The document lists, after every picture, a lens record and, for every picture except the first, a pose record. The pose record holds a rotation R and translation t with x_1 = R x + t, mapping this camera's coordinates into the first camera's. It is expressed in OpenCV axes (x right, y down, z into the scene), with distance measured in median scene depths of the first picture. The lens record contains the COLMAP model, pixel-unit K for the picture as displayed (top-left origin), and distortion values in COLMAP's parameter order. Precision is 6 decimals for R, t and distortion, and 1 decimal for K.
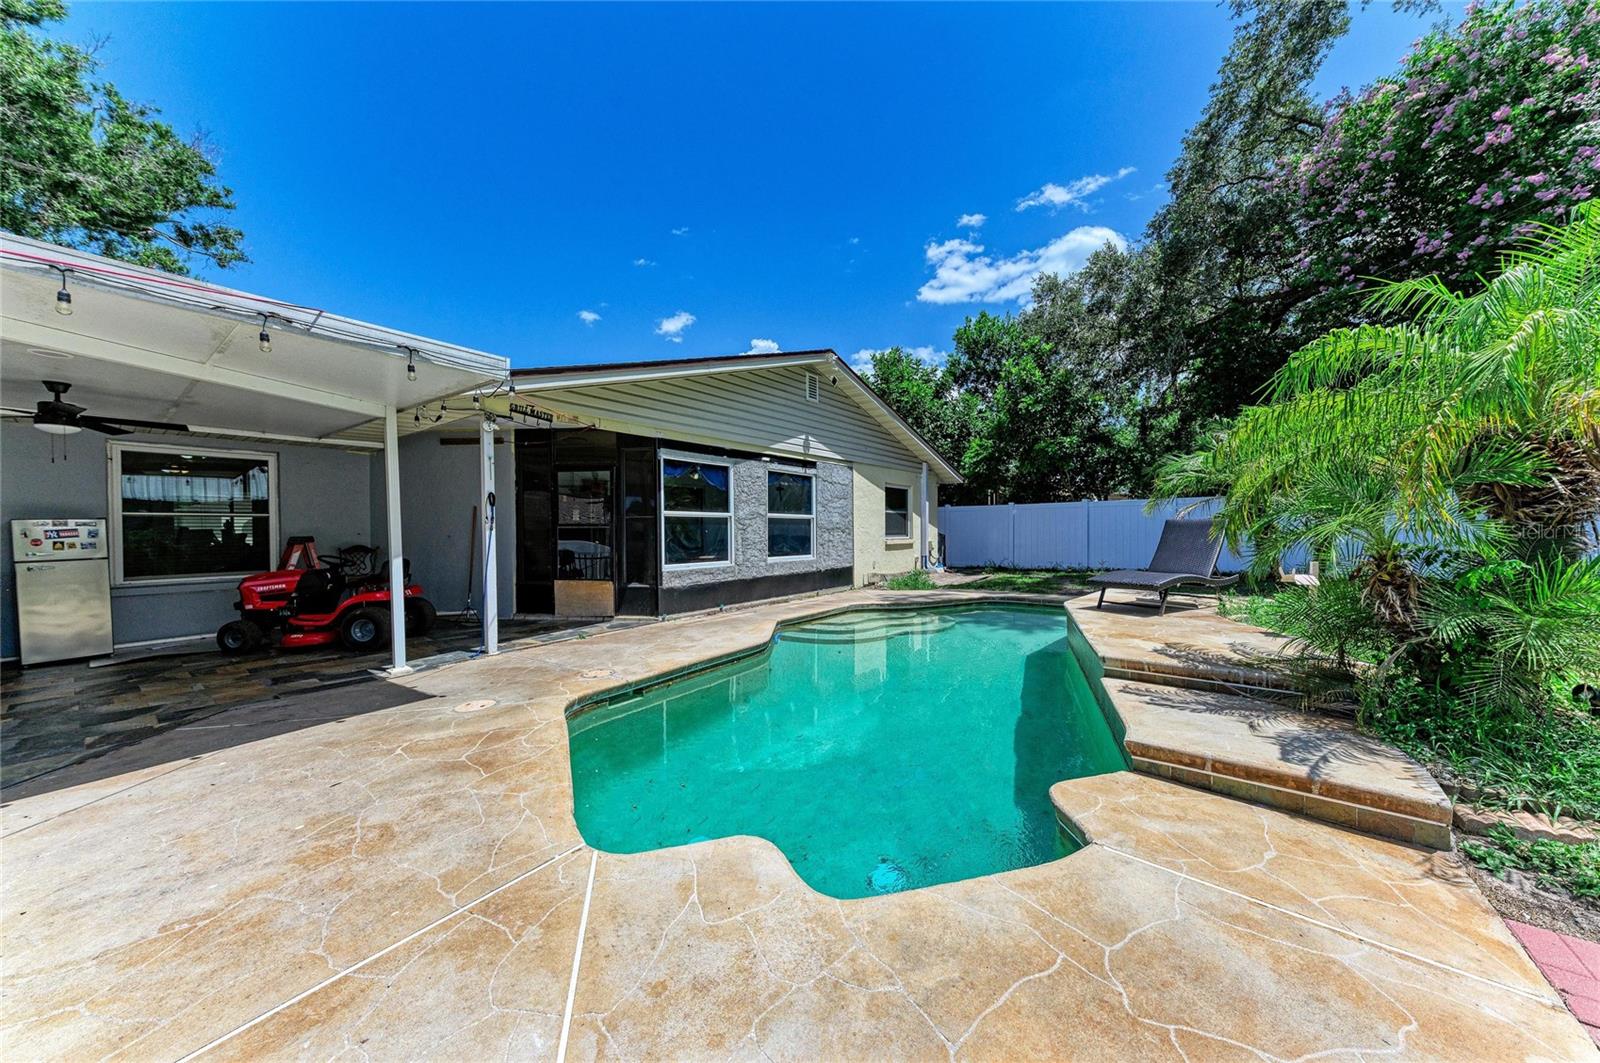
lens RADIAL K [[542.7, 0, 803.9], [0, 542.7, 525.6], [0, 0, 1]] dist [0.011421, -0.000720]
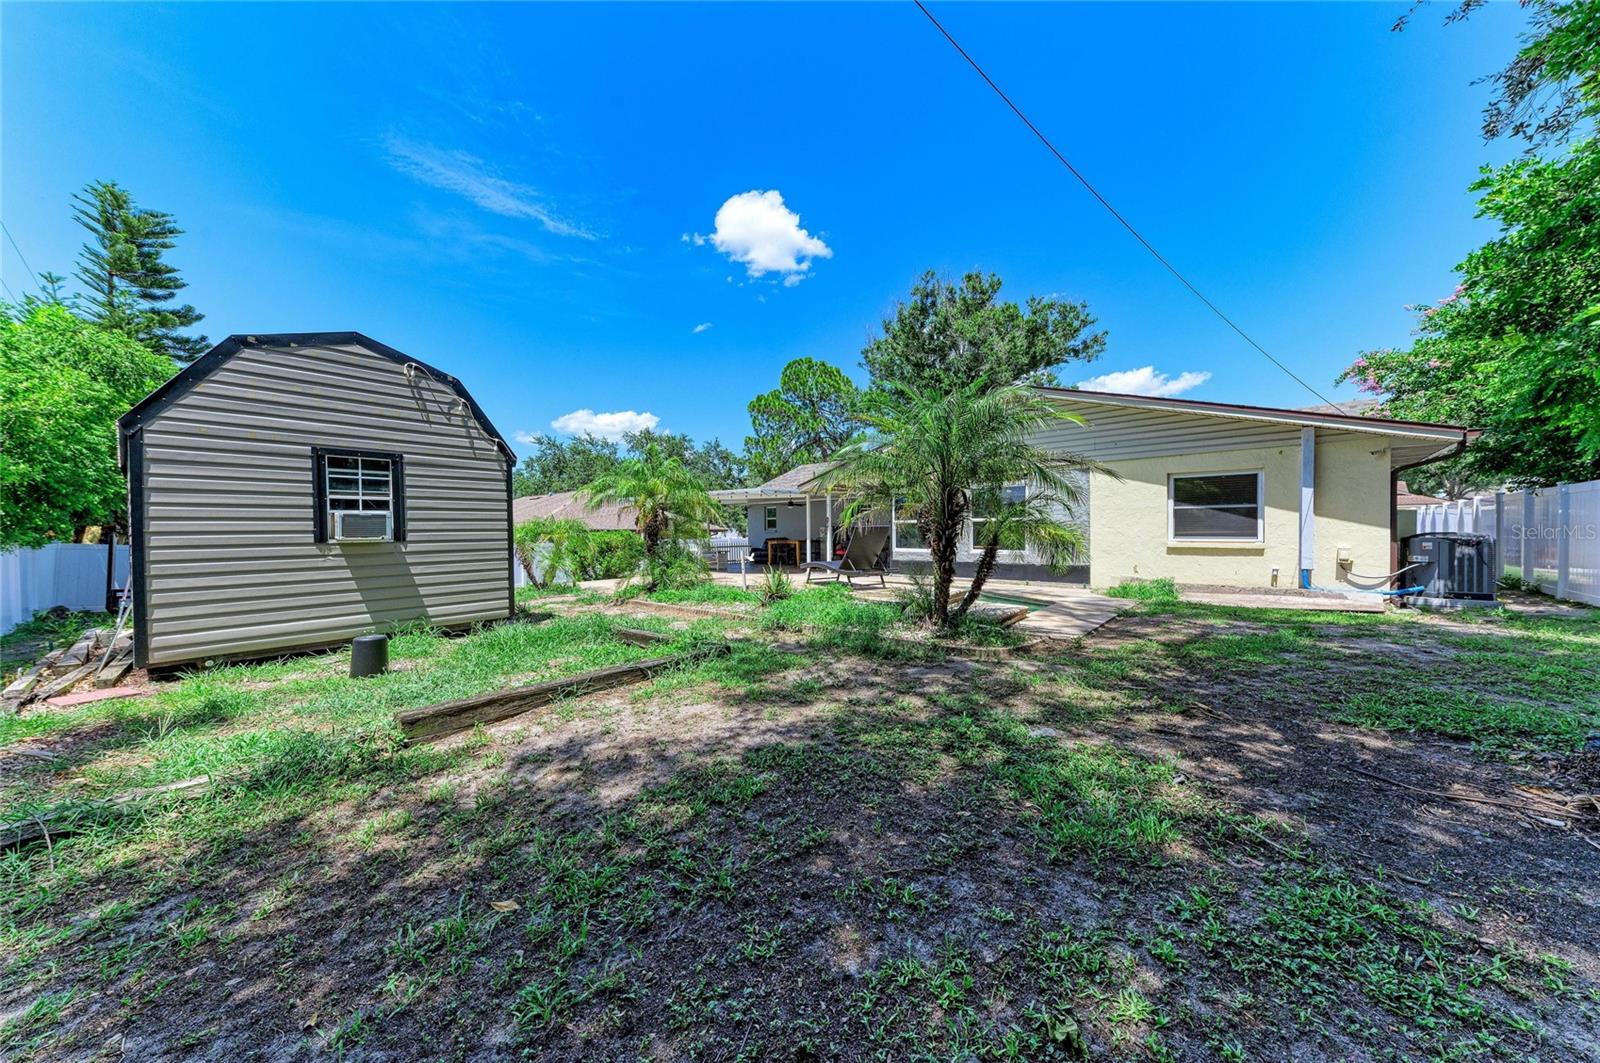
lens RADIAL K [[542.7, 0, 800.3], [0, 542.7, 536.4], [0, 0, 1]] dist [0.011421, -0.000720]
pose [[-0.053260, 0.016350, -0.998447, 1.208566], [0.011893, 0.999805, 0.015738, -0.004672], [0.998510, -0.011037, -0.053444, 0.520371]]
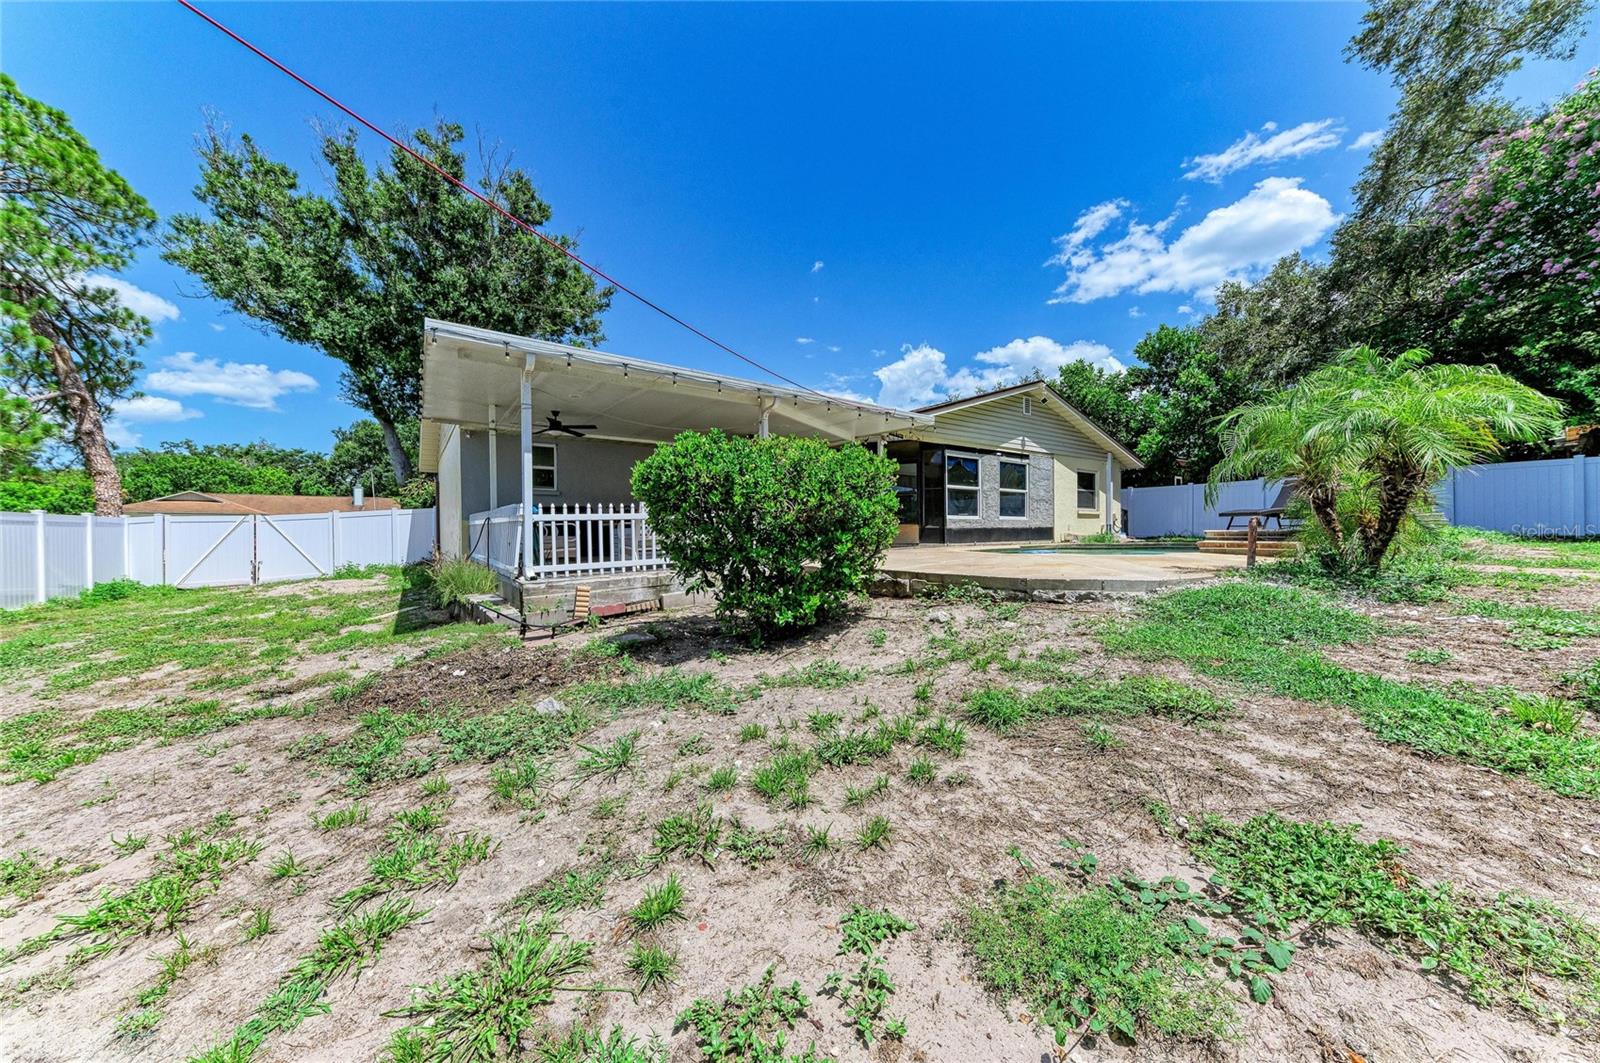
lens RADIAL K [[542.7, 0, 802.3], [0, 542.7, 529.8], [0, 0, 1]] dist [0.011421, -0.000720]
pose [[0.959383, 0.000078, -0.282106, -0.144520], [0.001714, 0.999980, 0.006105, 0.074280], [0.282100, -0.006340, 0.959364, -0.573987]]
